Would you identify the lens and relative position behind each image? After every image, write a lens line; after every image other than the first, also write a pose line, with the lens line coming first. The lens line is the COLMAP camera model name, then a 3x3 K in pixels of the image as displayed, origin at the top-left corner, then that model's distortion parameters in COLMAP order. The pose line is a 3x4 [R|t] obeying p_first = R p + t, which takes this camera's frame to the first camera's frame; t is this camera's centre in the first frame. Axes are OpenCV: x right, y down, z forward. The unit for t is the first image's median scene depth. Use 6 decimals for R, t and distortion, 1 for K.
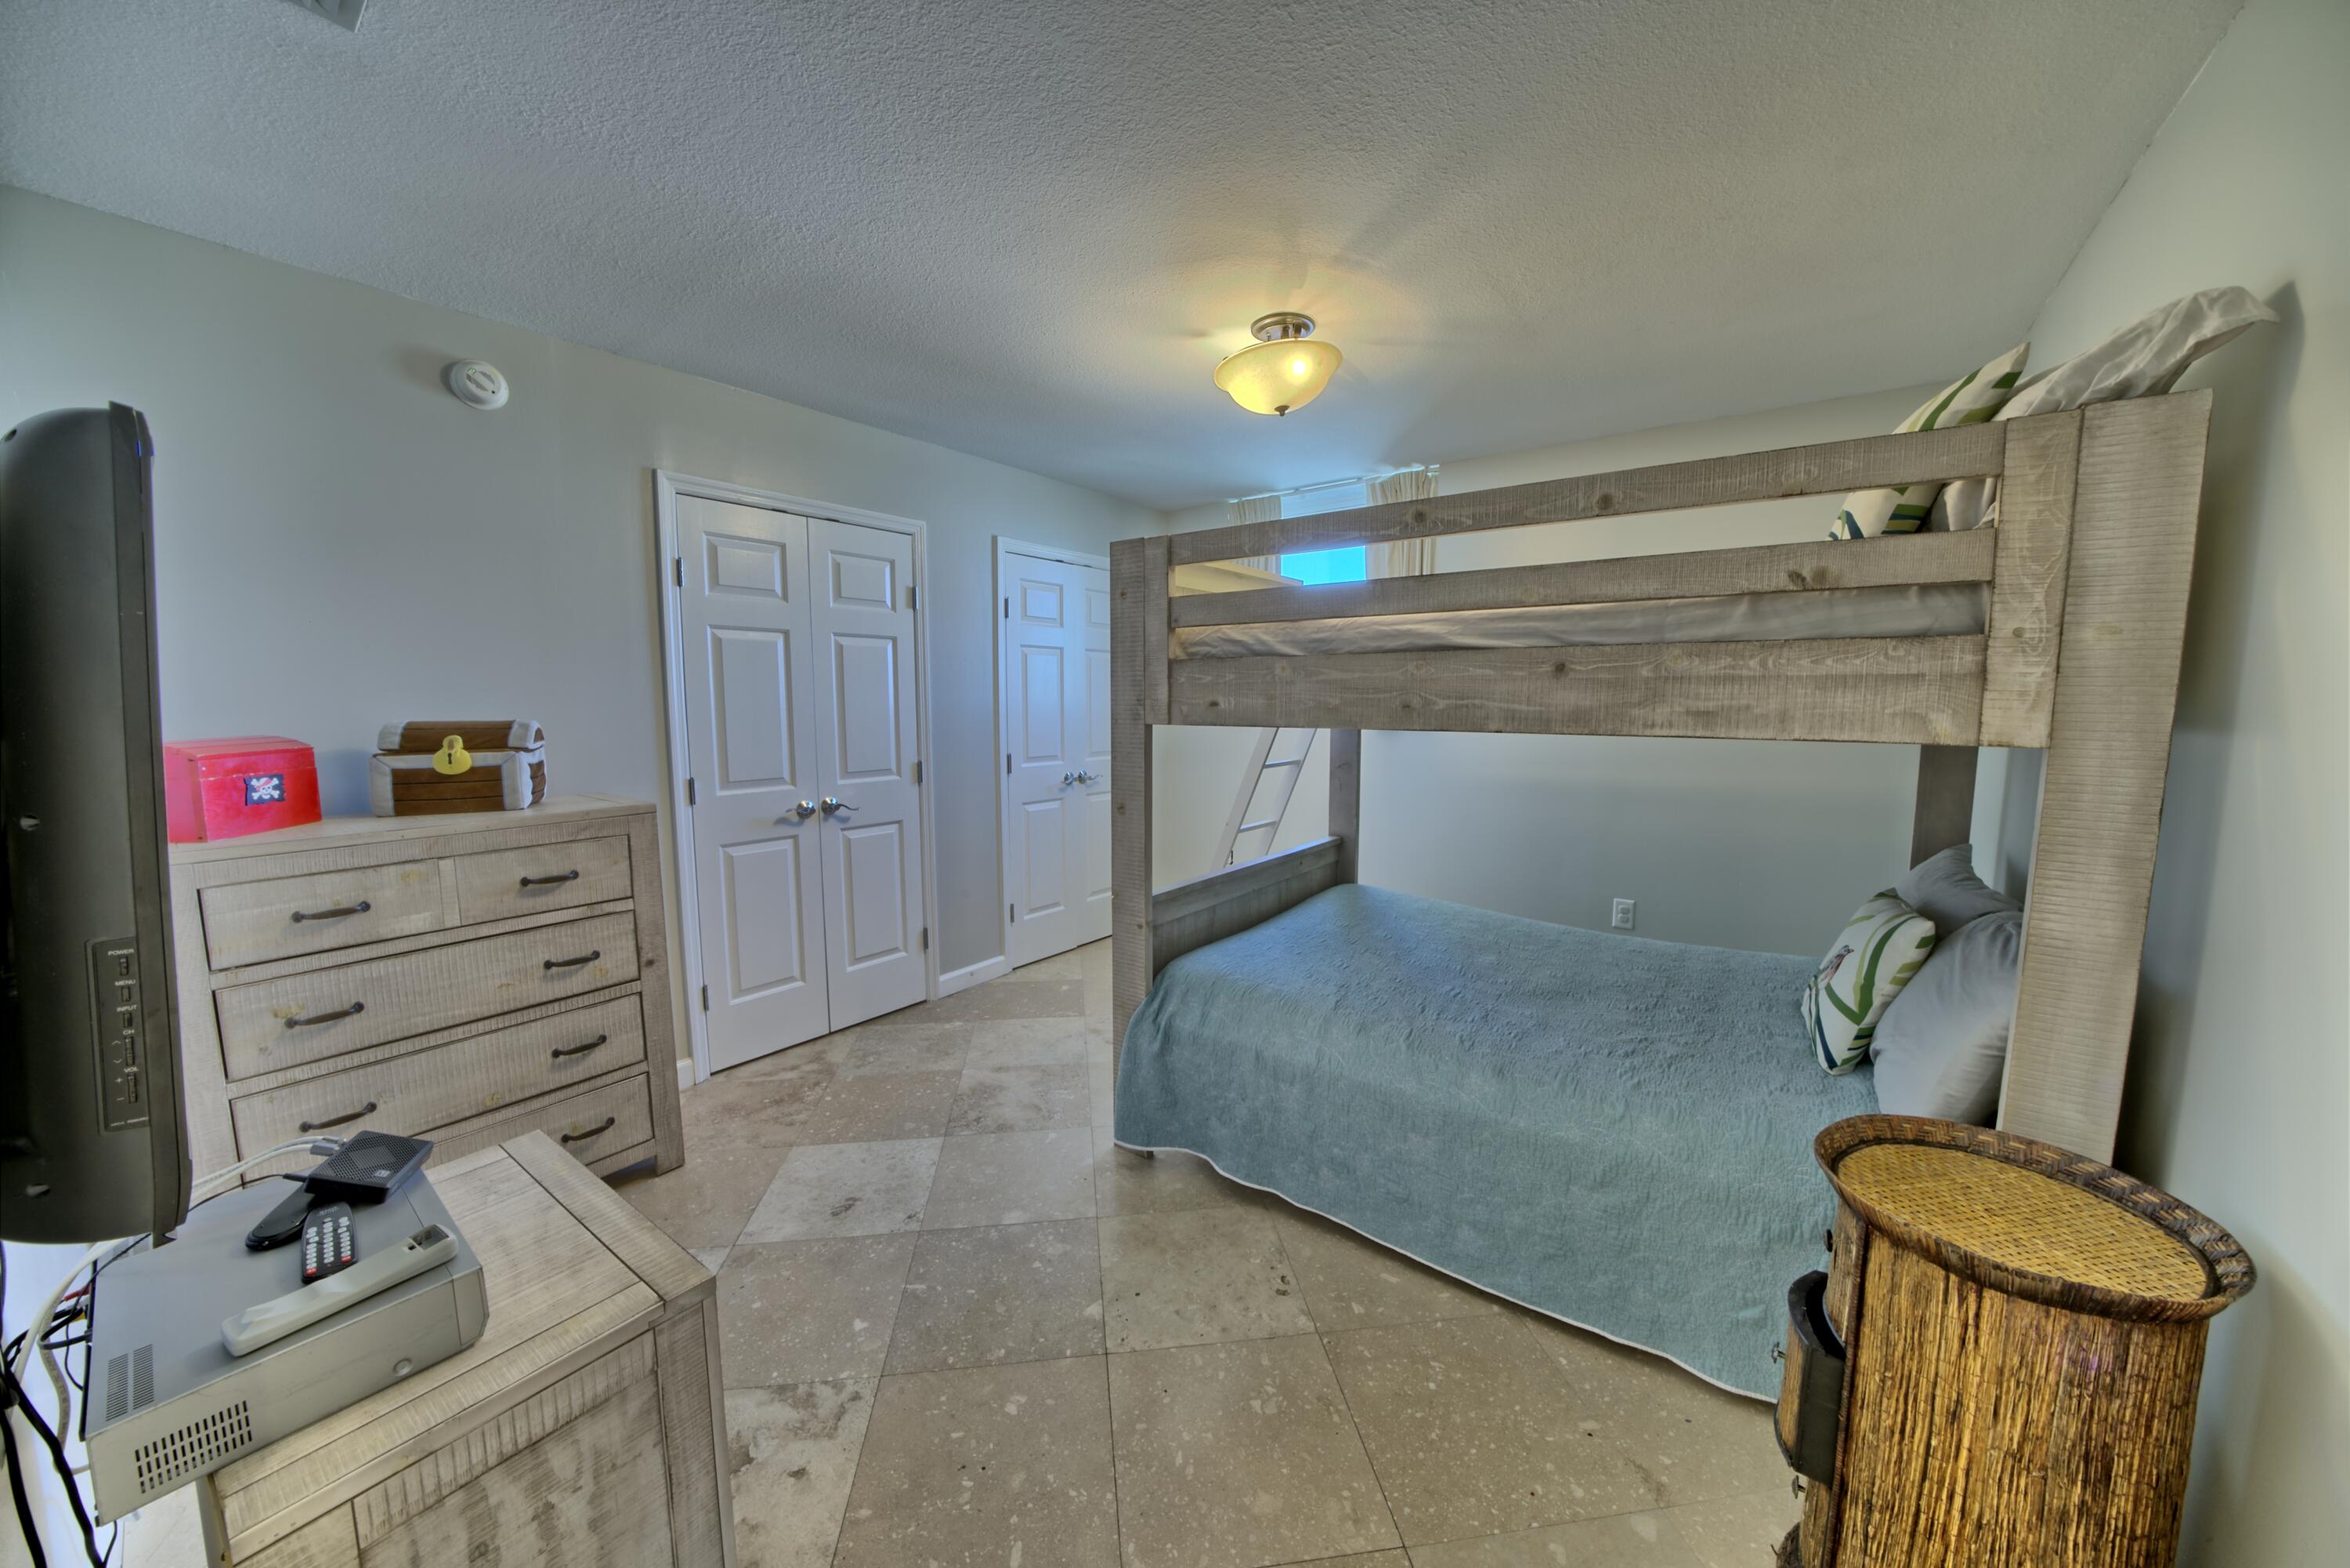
lens RADIAL K [[818.2, 0, 1174.1], [0, 818.2, 780.6], [0, 0, 1]] dist [-0.015632, -0.000139]
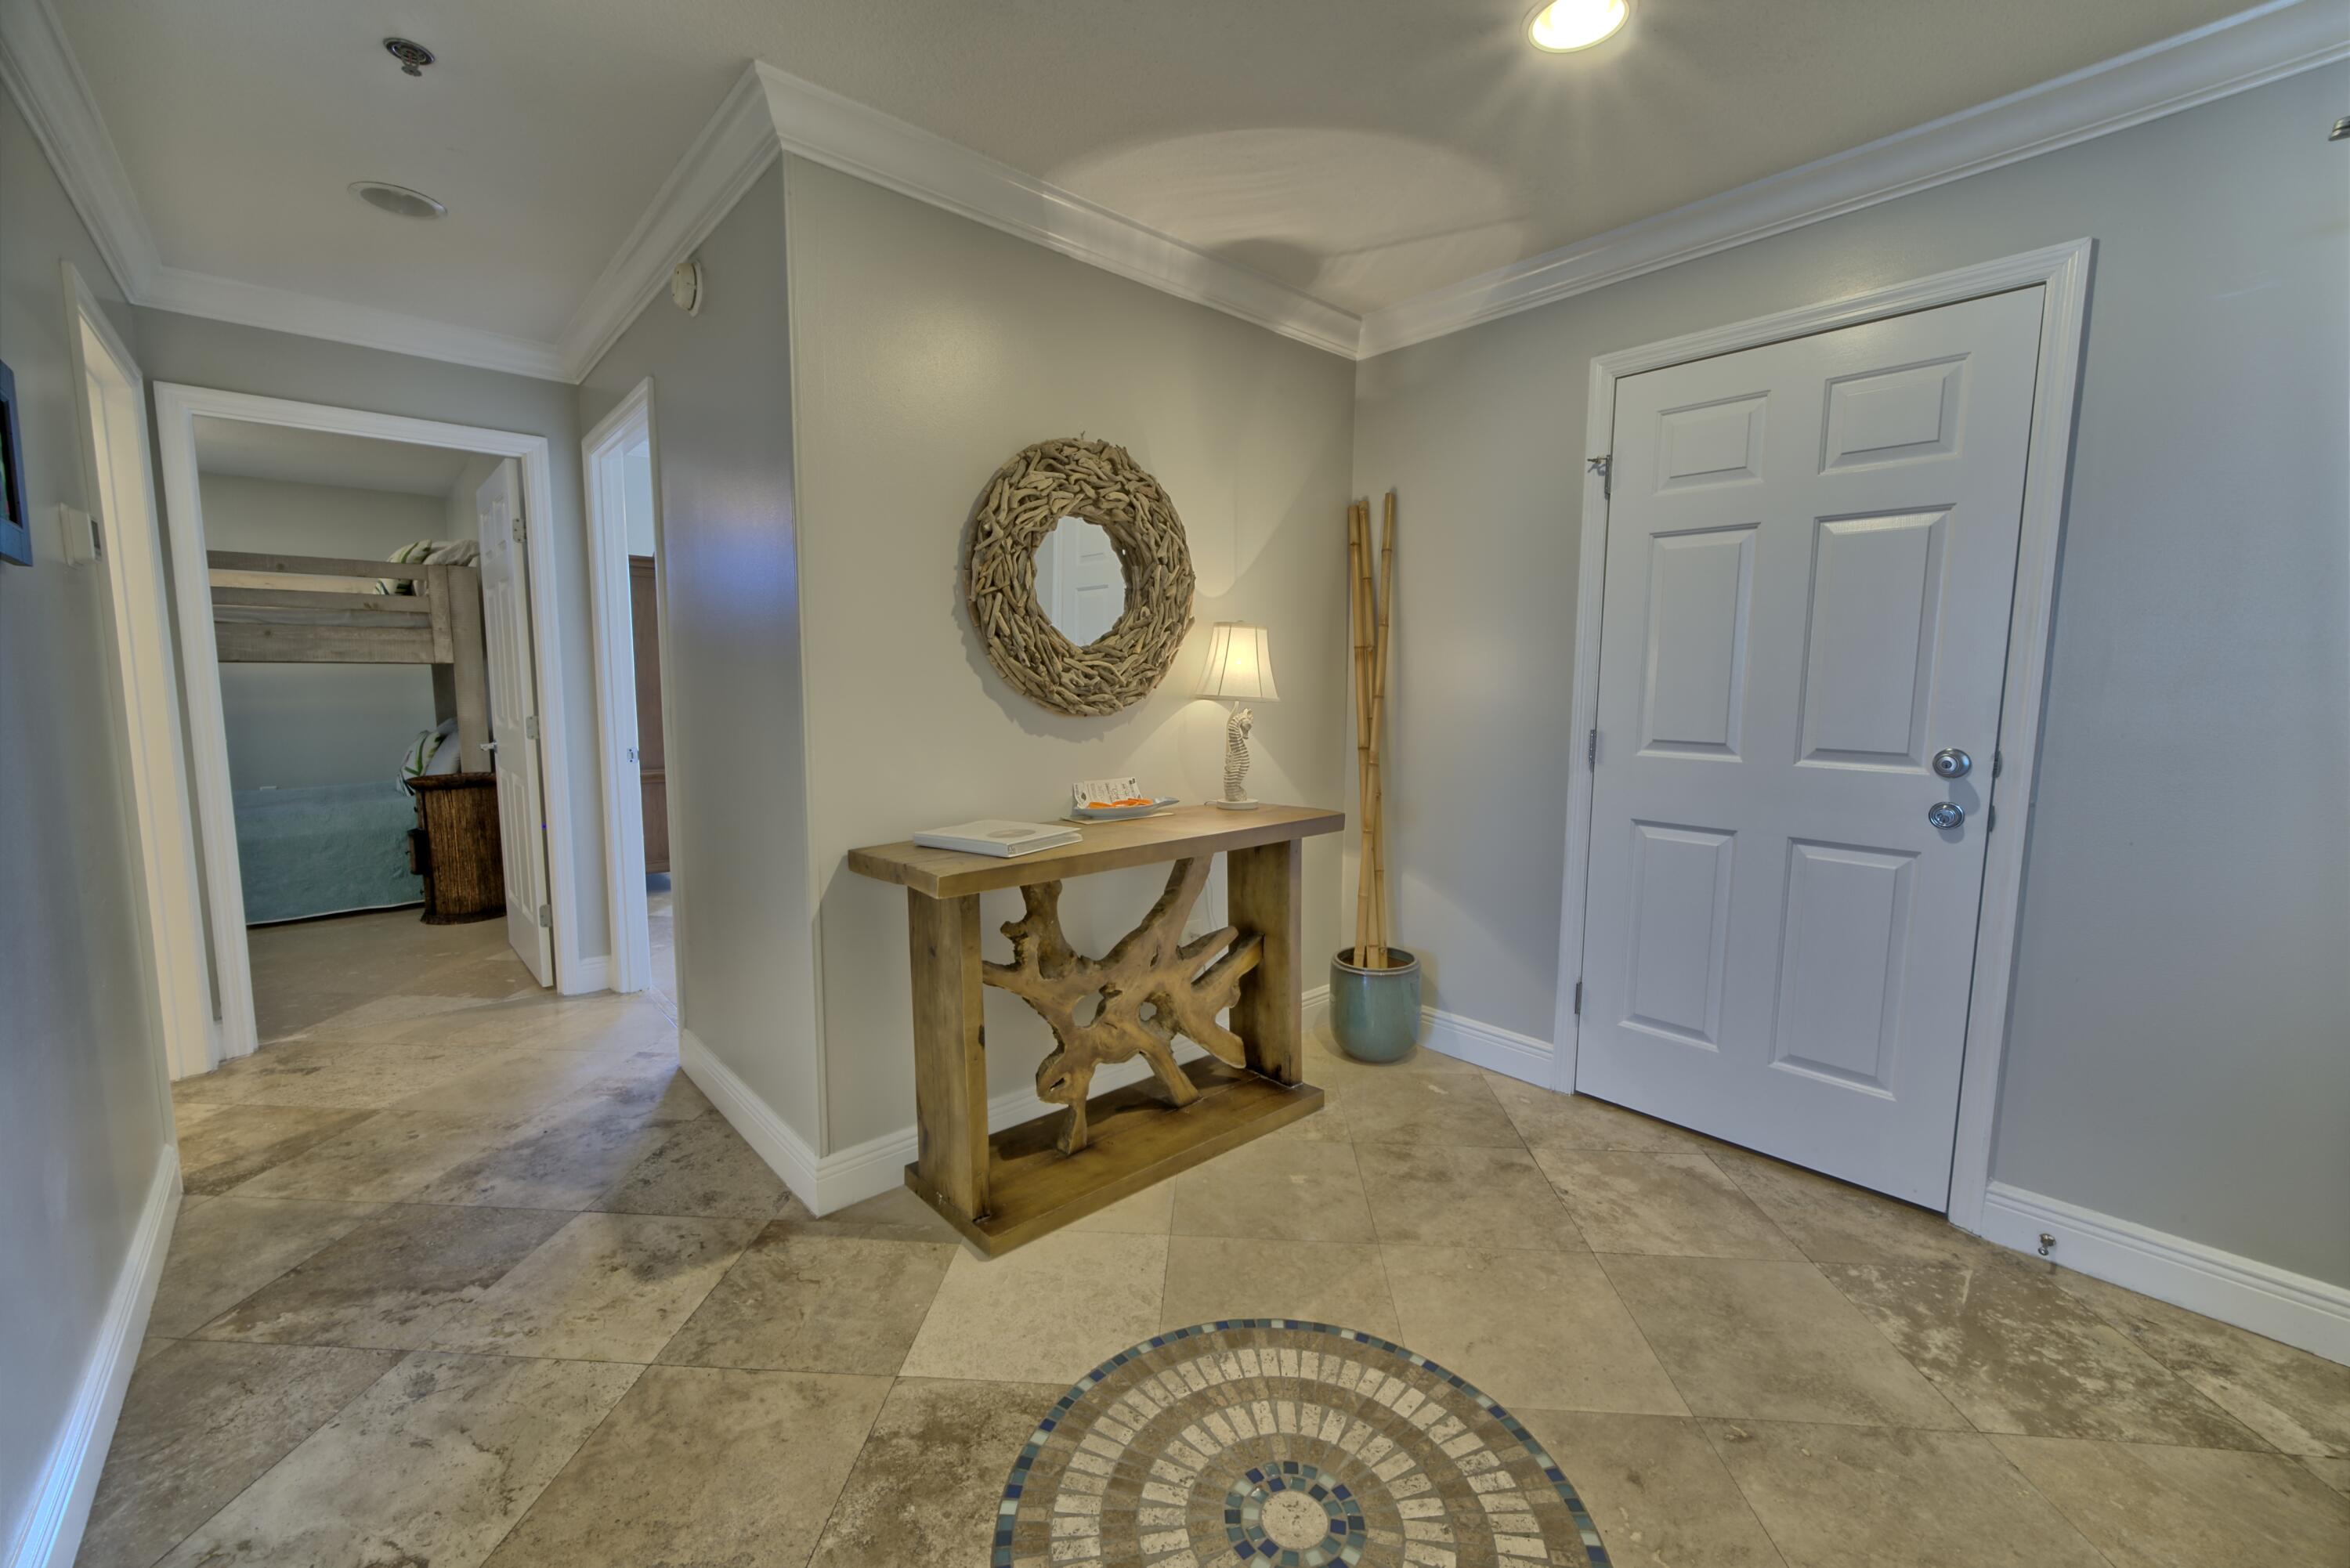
lens RADIAL K [[951.2, 0, 1171.8], [0, 951.2, 778.6], [0, 0, 1]] dist [-0.001843, -0.000139]
pose [[0.200829, -0.105968, 0.973878, -2.106902], [0.098899, 0.991246, 0.087464, 0.364103], [-0.974621, 0.078750, 0.209551, -2.562858]]
